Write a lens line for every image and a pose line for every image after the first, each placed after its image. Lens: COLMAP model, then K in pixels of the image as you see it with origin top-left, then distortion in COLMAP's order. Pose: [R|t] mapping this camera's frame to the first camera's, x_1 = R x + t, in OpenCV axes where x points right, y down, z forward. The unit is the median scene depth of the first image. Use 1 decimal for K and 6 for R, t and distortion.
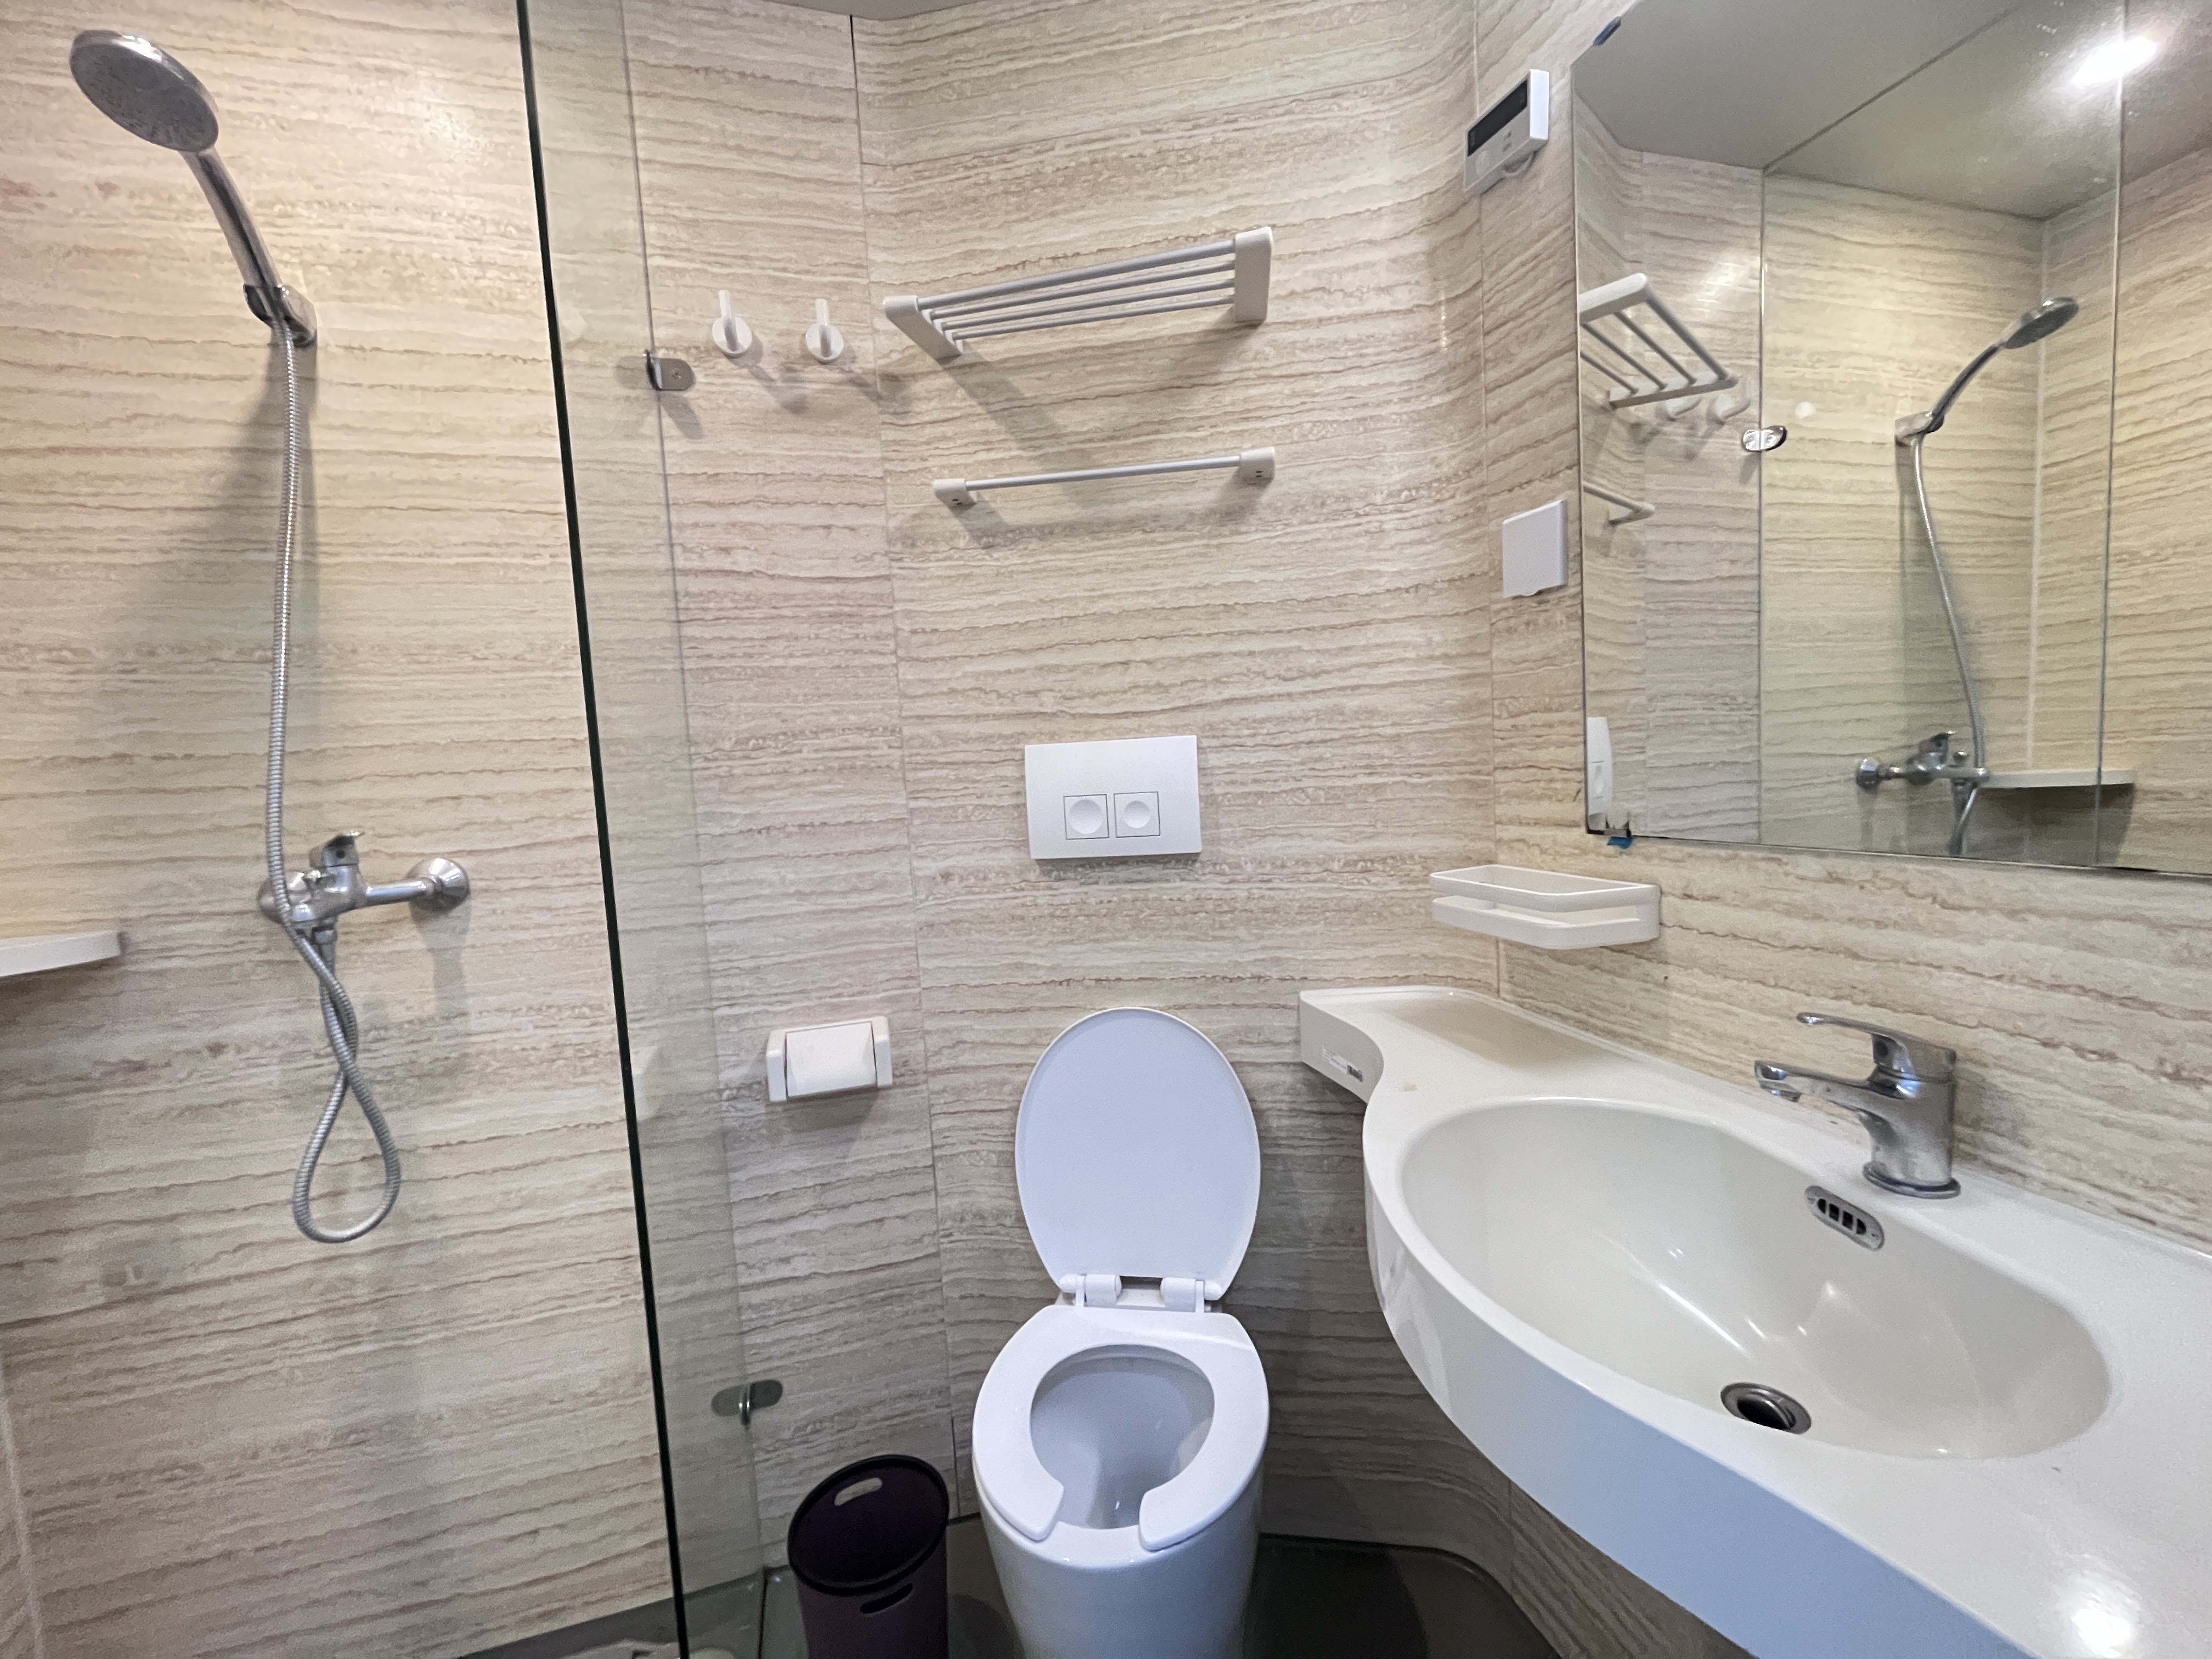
lens RADIAL K [[897.2, 0, 1106.0], [0, 897.2, 829.5], [0, 0, 1]] dist [-0.003940, 0.000212]
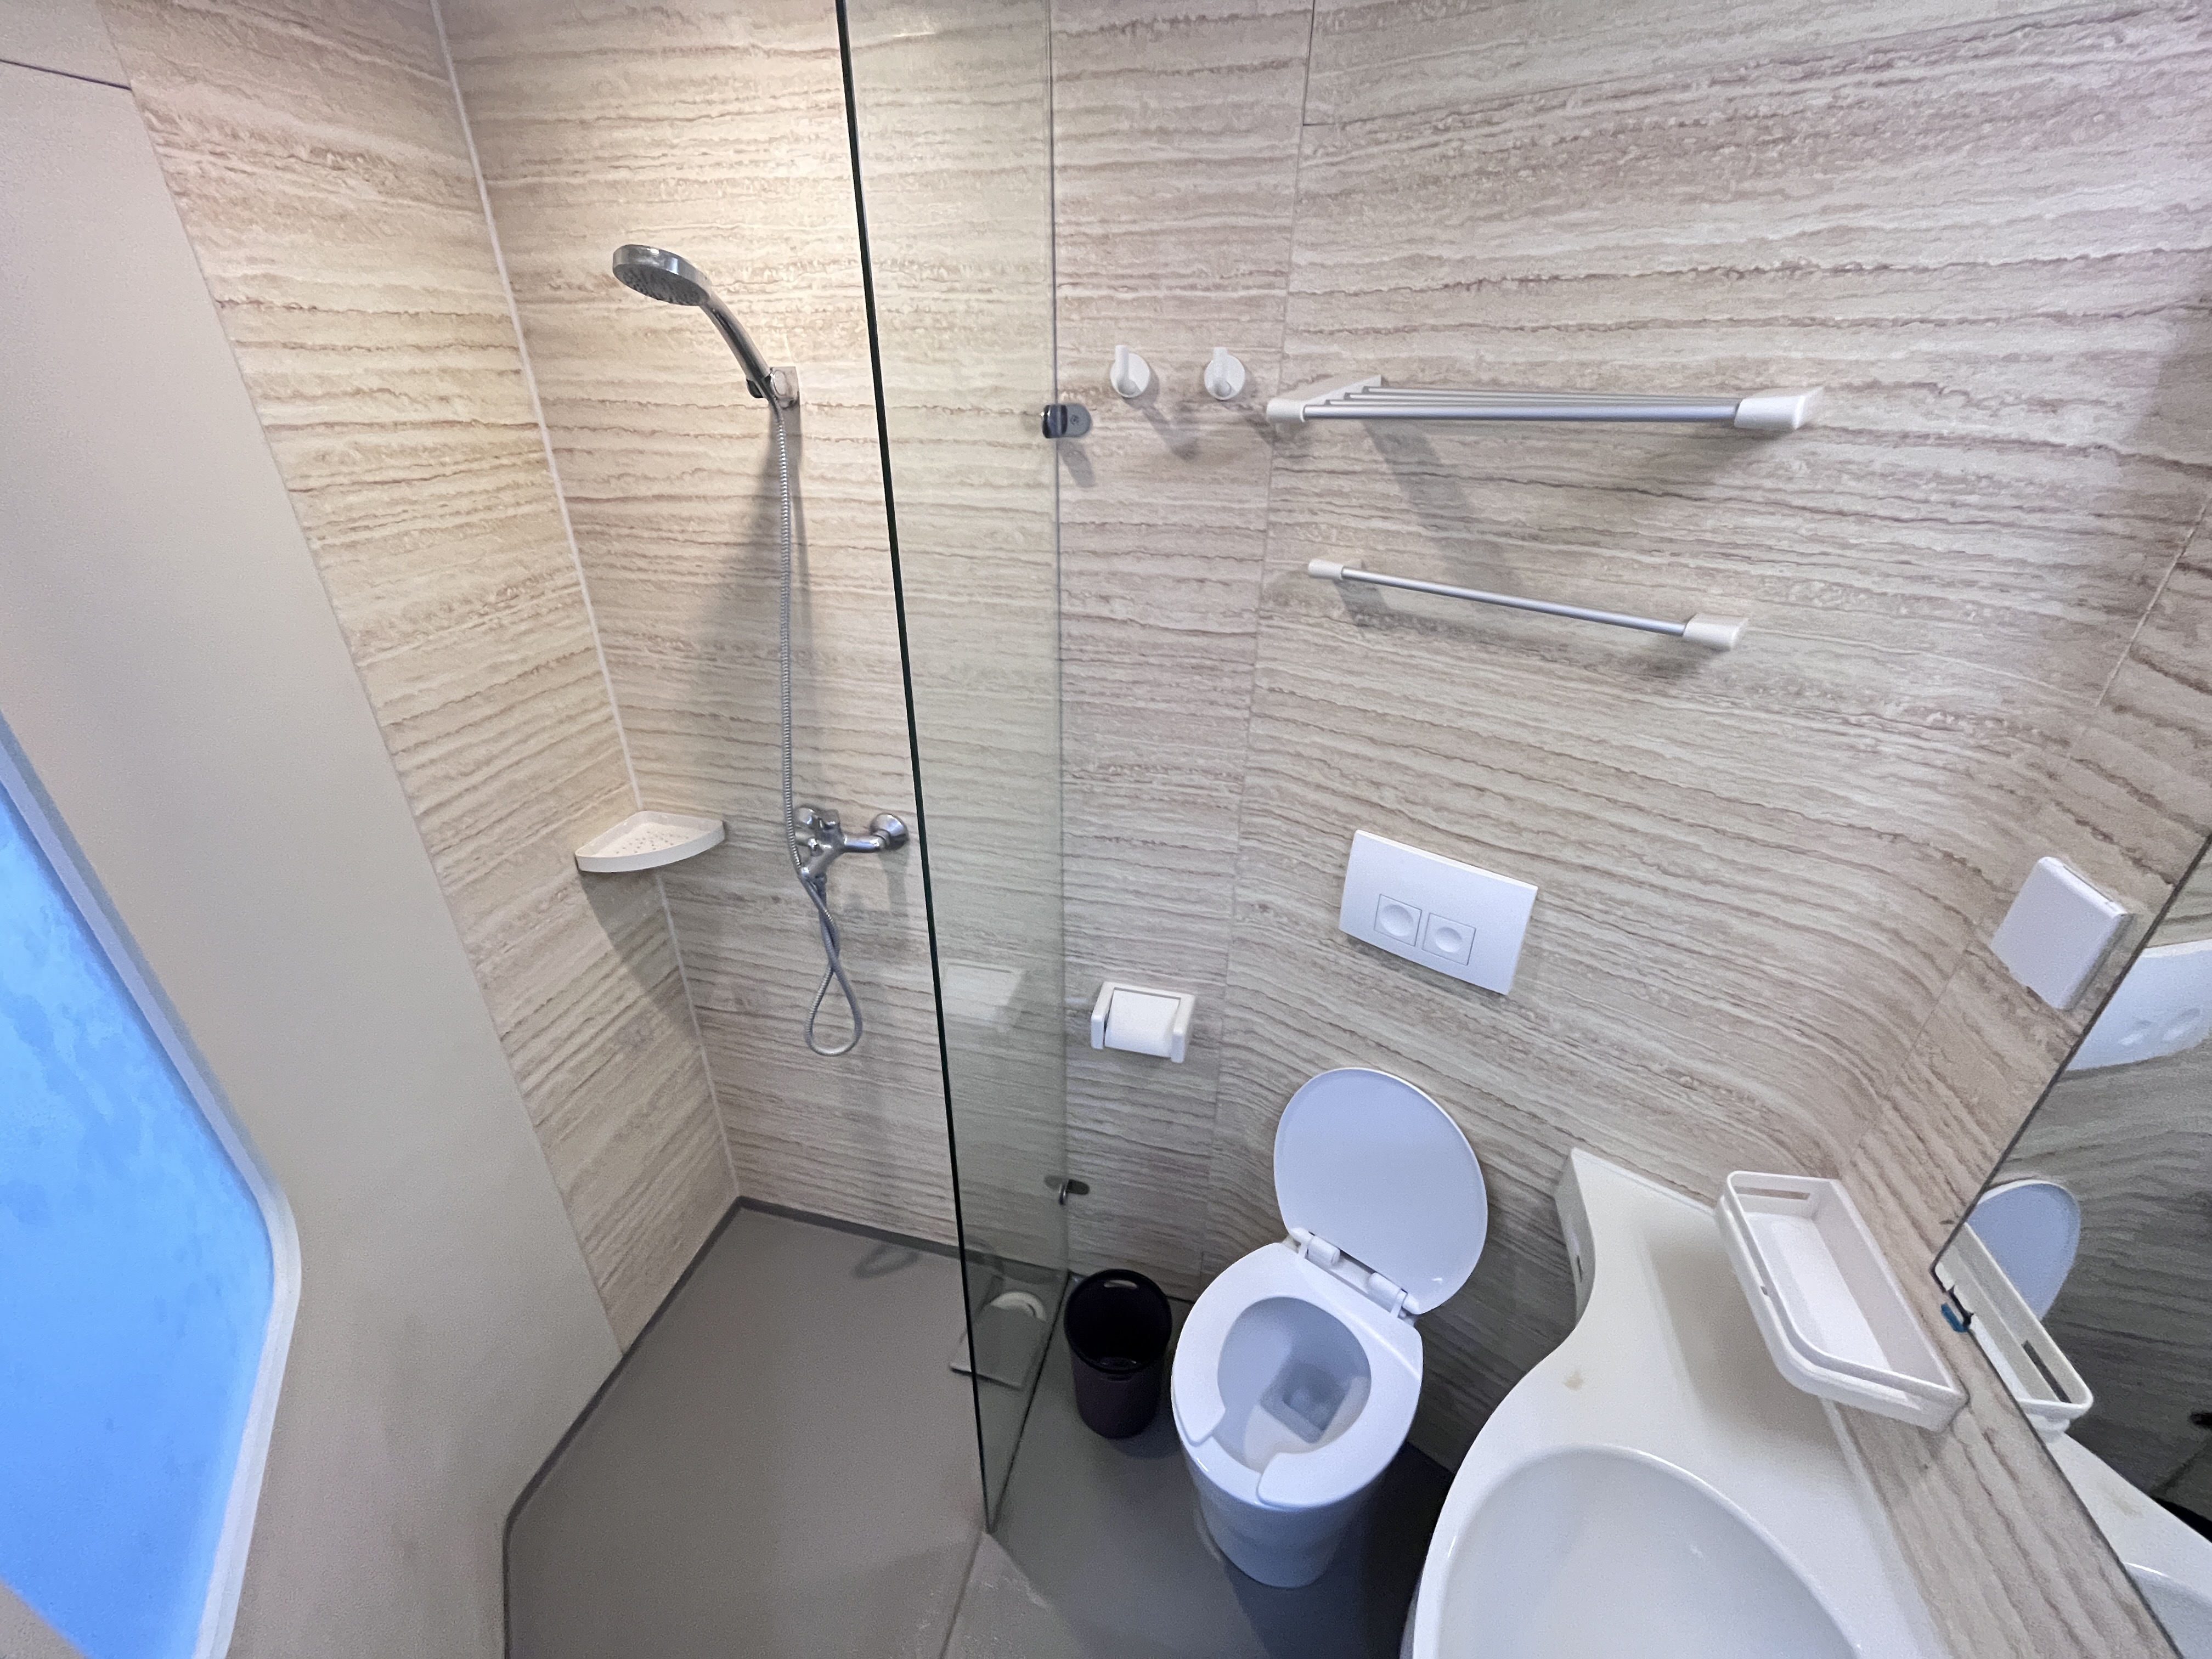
lens RADIAL K [[897.2, 0, 1106.0], [0, 897.2, 829.5], [0, 0, 1]] dist [-0.003940, 0.000212]
pose [[0.862206, 0.289399, -0.415752, 0.085536], [-0.096229, 0.899367, 0.426472, -0.511293], [0.497334, -0.327699, 0.803288, 0.077952]]
